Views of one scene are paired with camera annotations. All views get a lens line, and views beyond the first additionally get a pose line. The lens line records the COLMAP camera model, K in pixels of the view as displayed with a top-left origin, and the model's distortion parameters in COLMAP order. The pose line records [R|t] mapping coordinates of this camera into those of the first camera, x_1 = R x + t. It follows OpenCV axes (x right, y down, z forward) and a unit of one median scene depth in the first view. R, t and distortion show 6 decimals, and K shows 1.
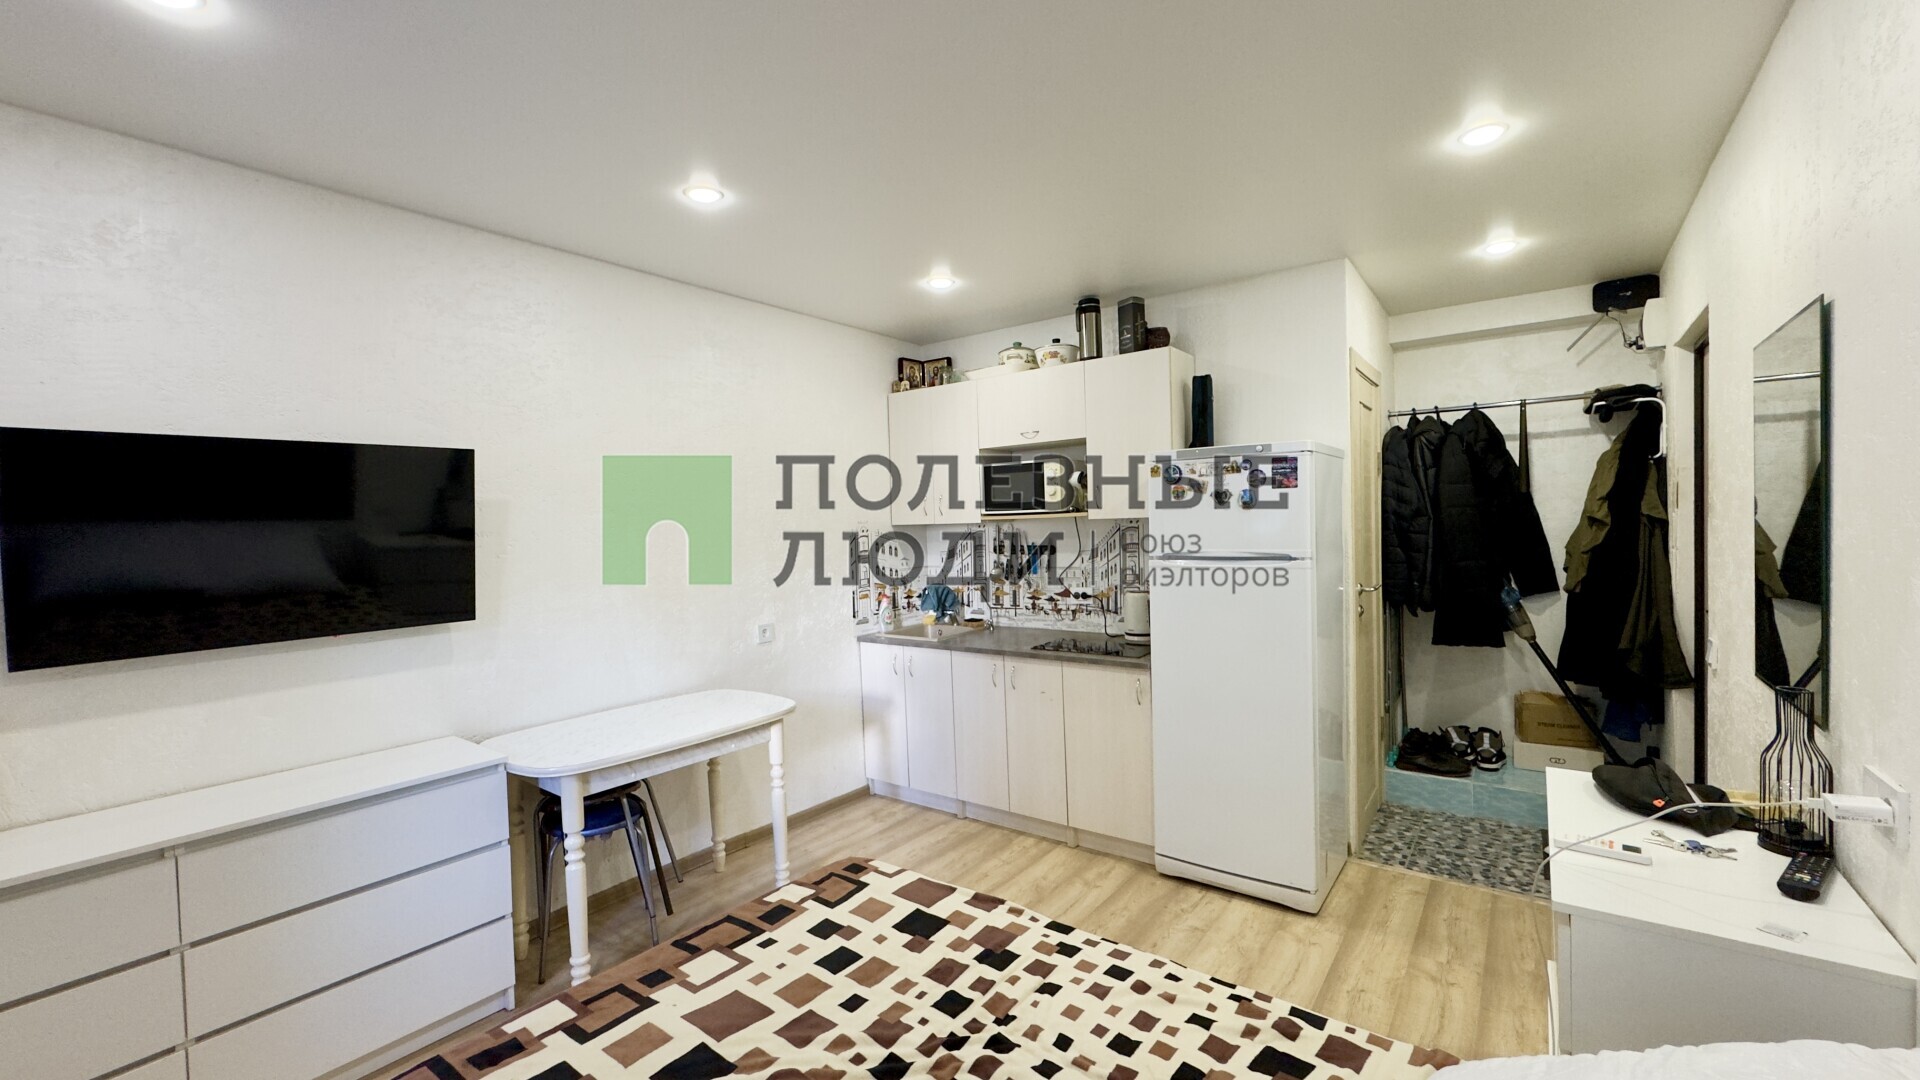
lens RADIAL K [[761.3, 0, 958.5], [0, 761.3, 541.7], [0, 0, 1]] dist [-0.001816, 0.000032]
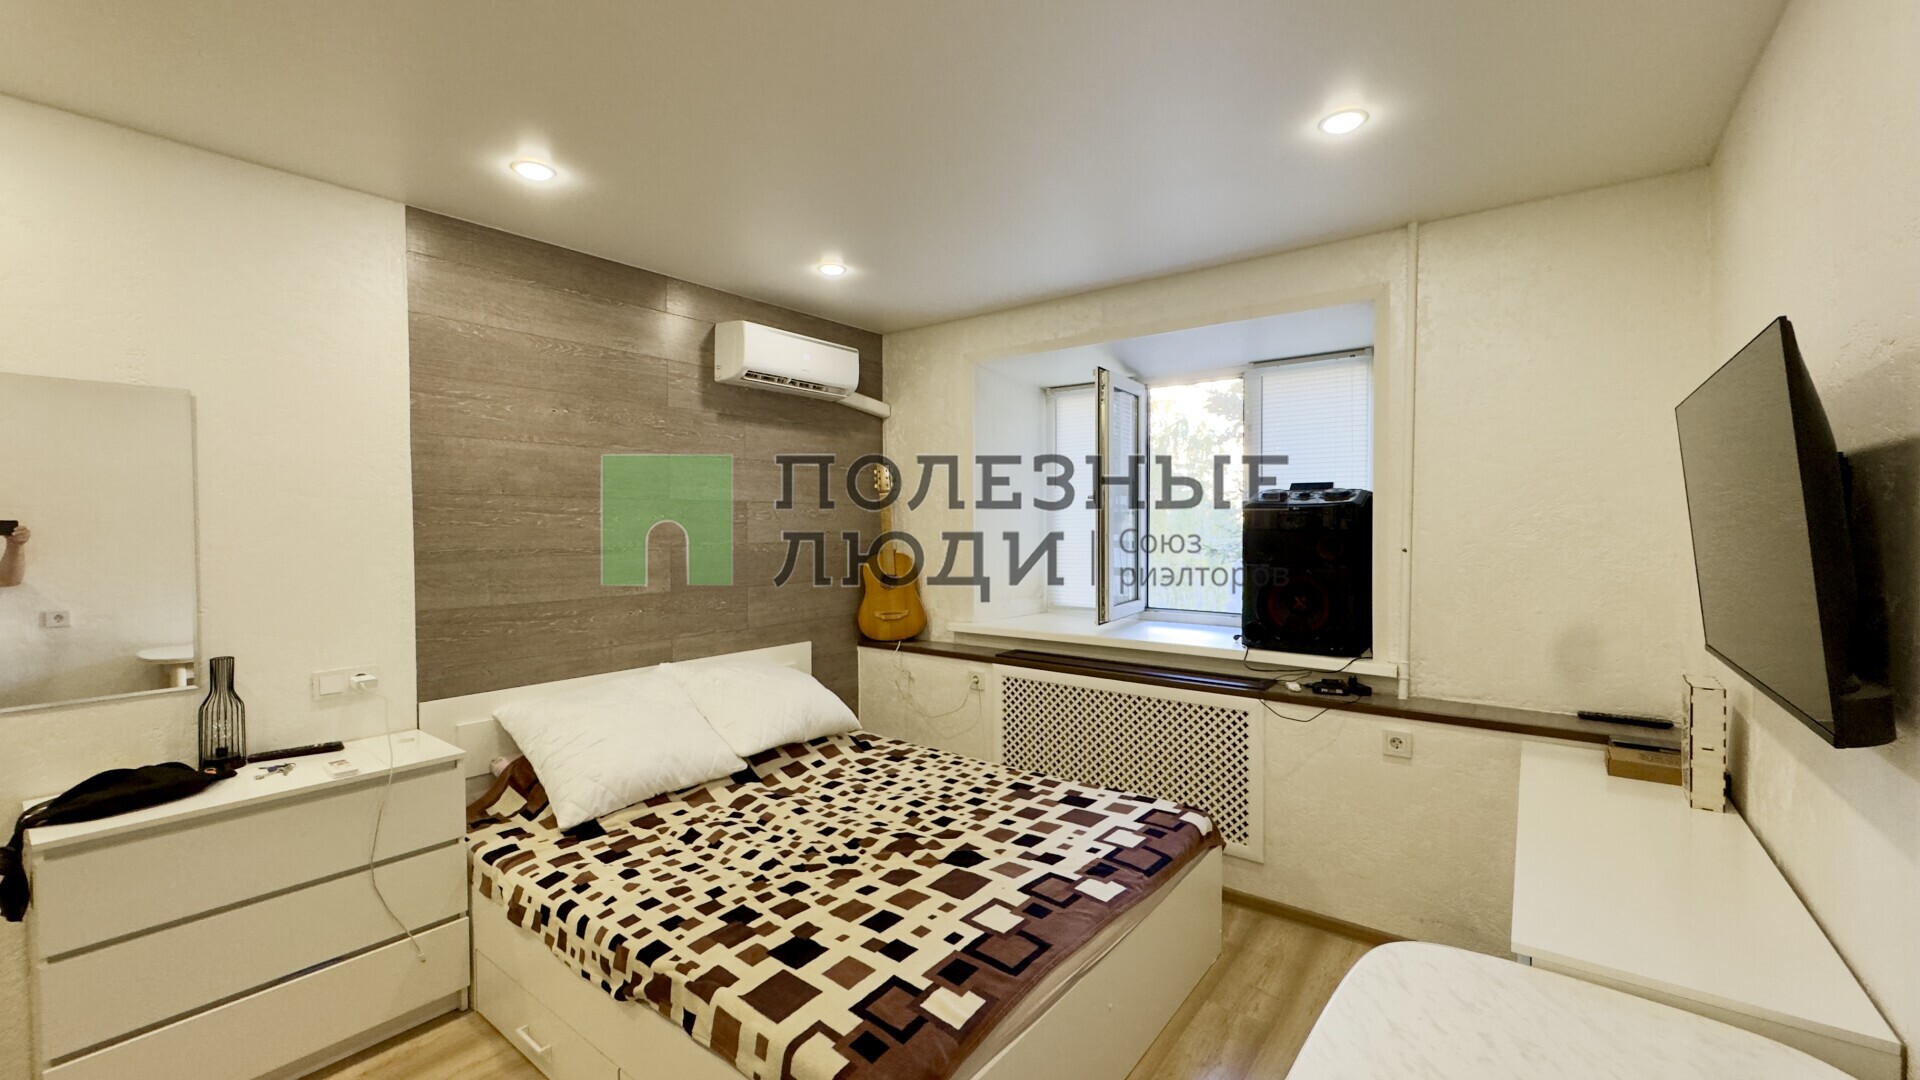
lens RADIAL K [[761.3, 0, 958.5], [0, 761.3, 541.7], [0, 0, 1]] dist [-0.001816, 0.000032]
pose [[-0.999501, 0.030899, 0.006584, -0.275545], [0.031196, 0.998208, 0.051068, -0.049669], [-0.004994, 0.051248, -0.998673, 1.947806]]
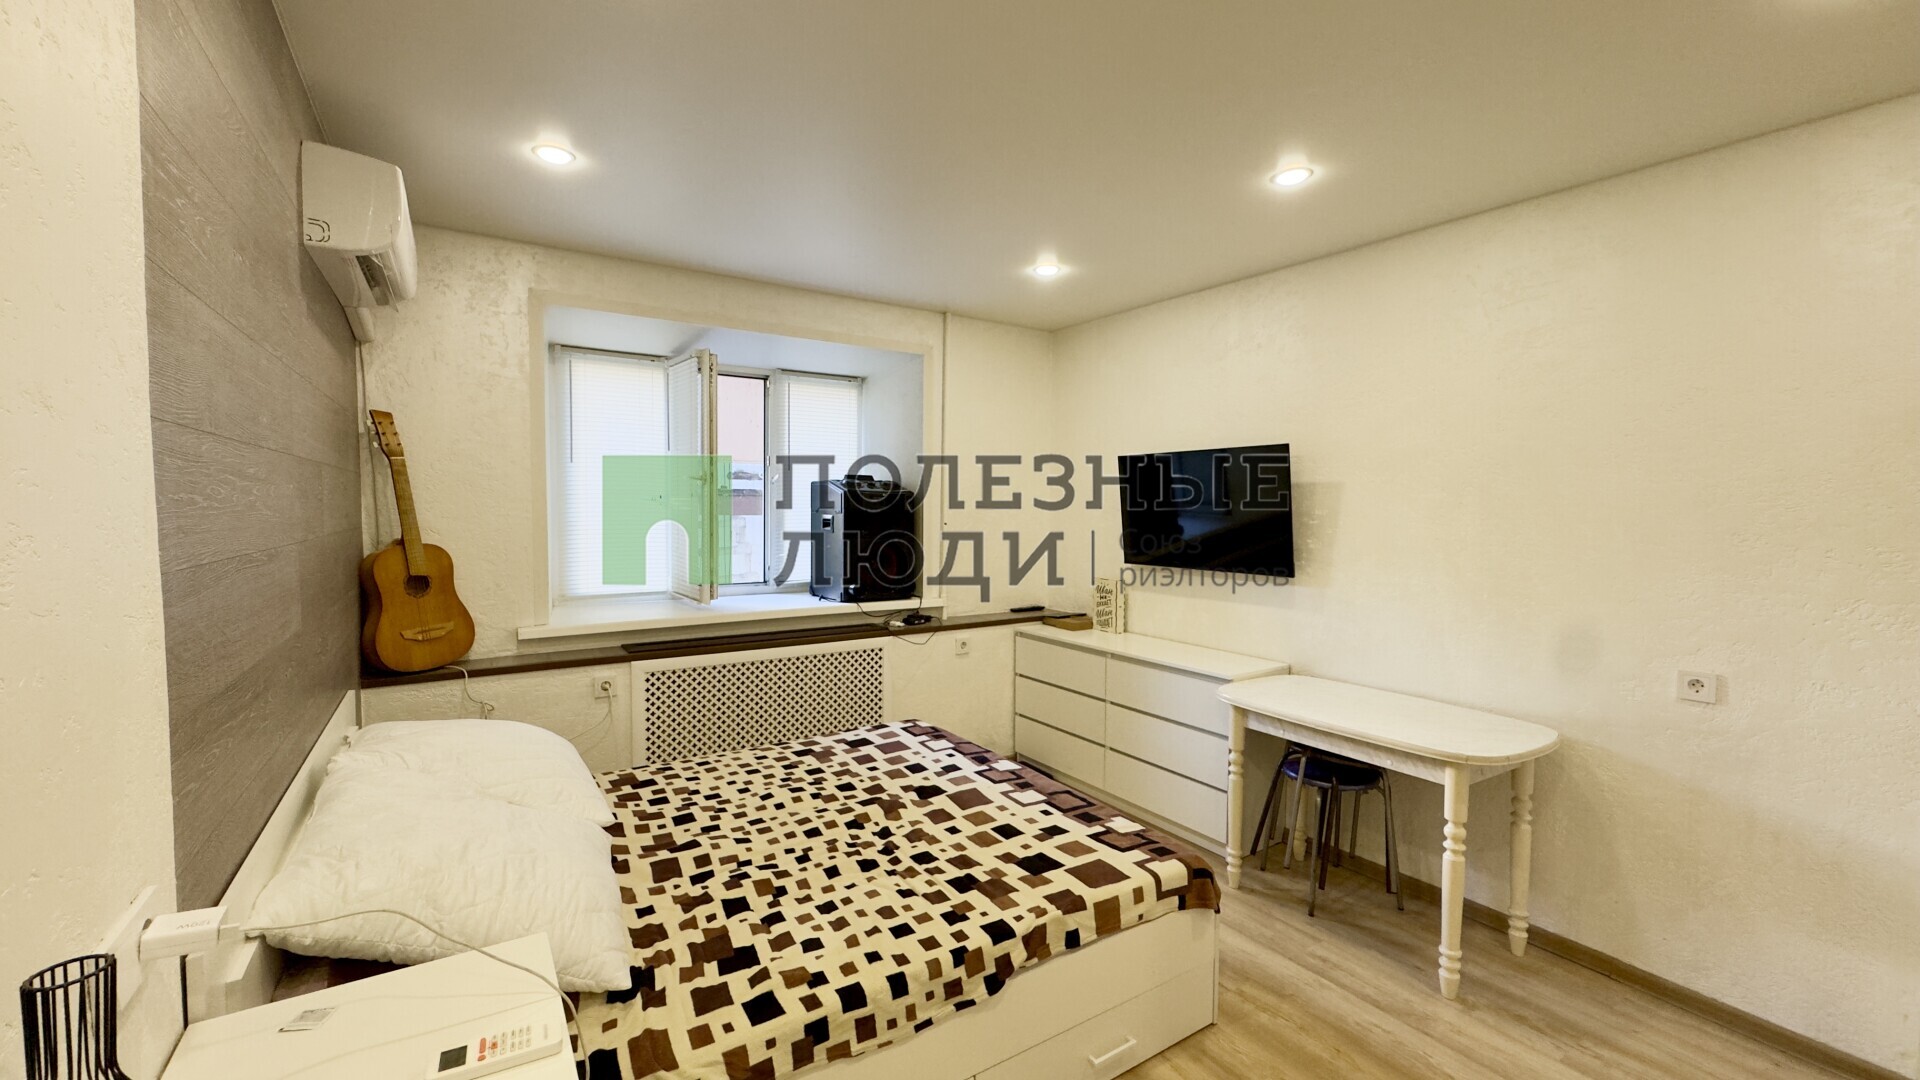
lens RADIAL K [[761.3, 0, 958.5], [0, 761.3, 541.7], [0, 0, 1]] dist [-0.001816, 0.000032]
pose [[-0.334180, 0.070144, -0.939895, 1.039593], [-0.024519, 0.996242, 0.083067, -0.068718], [0.942190, 0.050805, -0.331205, 1.257751]]
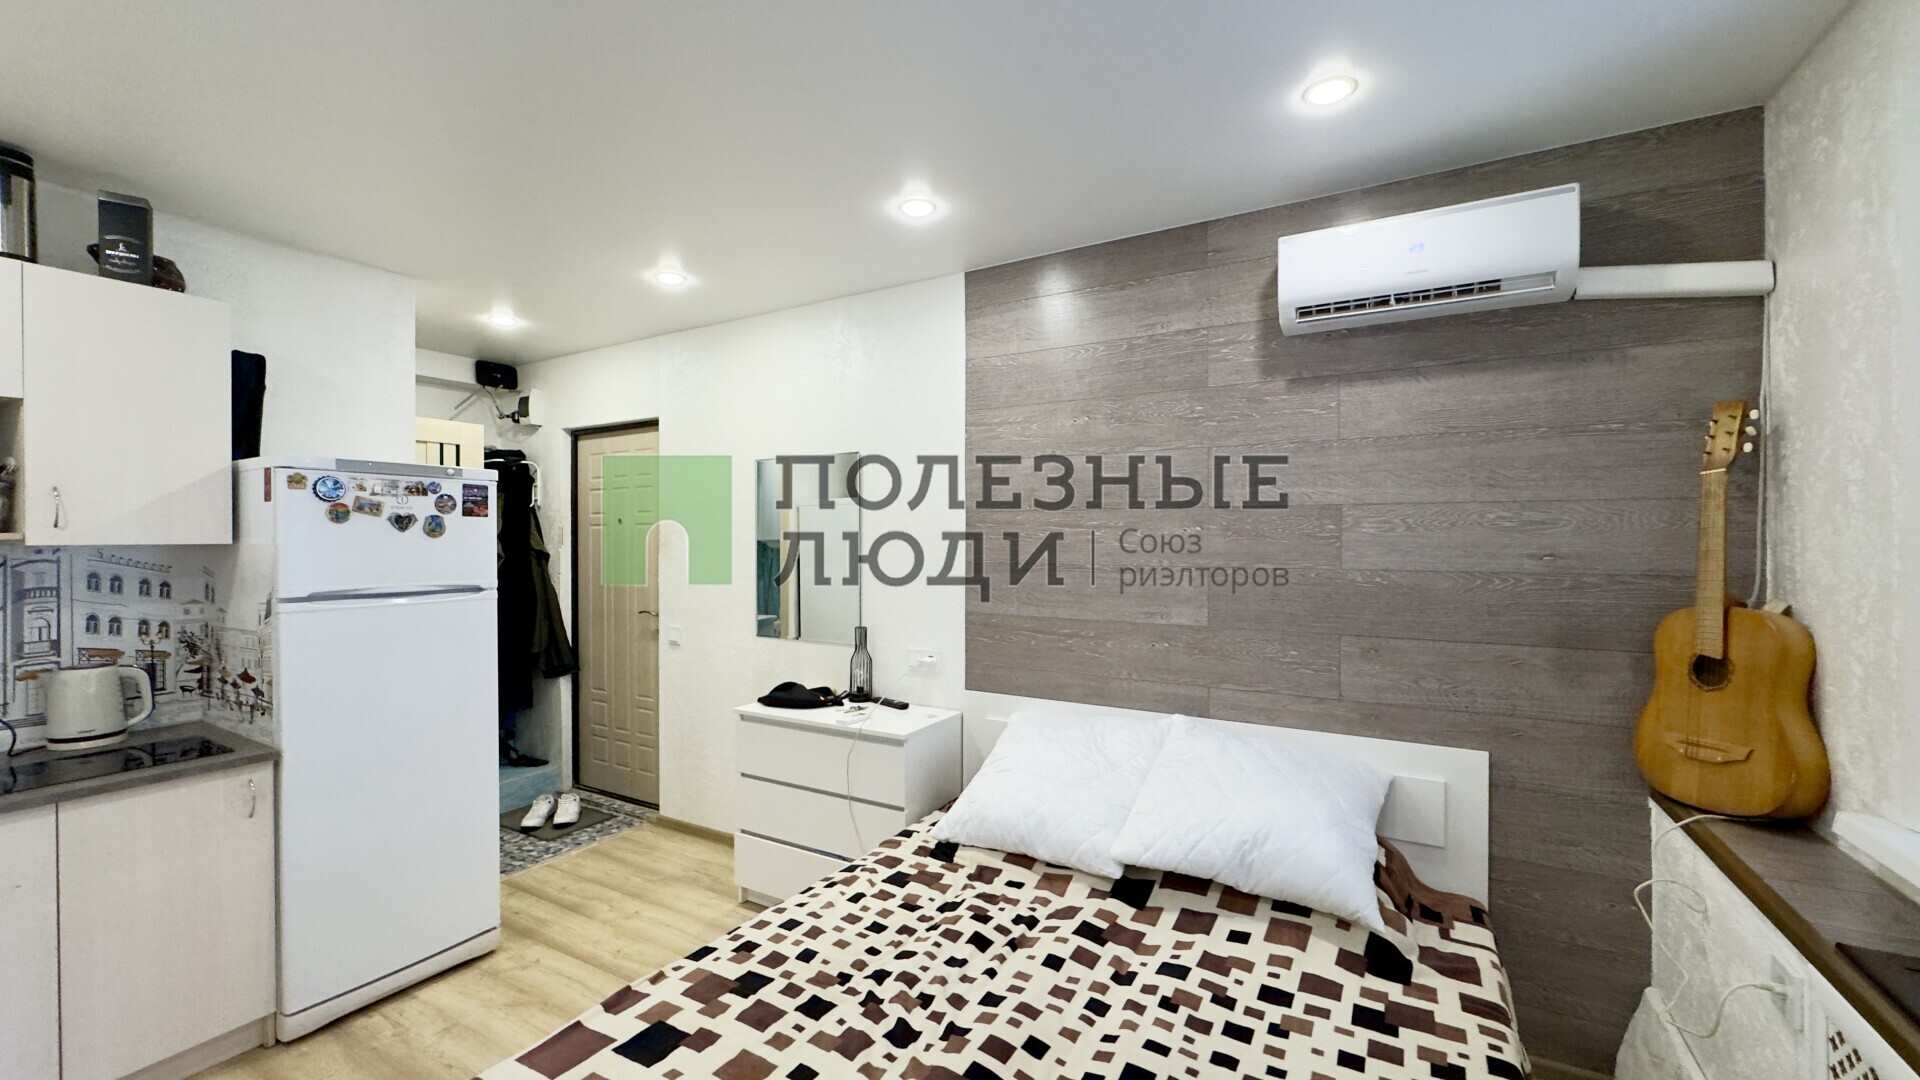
lens RADIAL K [[761.3, 0, 958.5], [0, 761.3, 541.7], [0, 0, 1]] dist [-0.001816, 0.000032]
pose [[-0.121095, 0.024629, 0.992335, -0.911852], [0.030523, 0.999312, -0.021077, -0.000016], [-0.992172, 0.027737, -0.121763, 0.775239]]
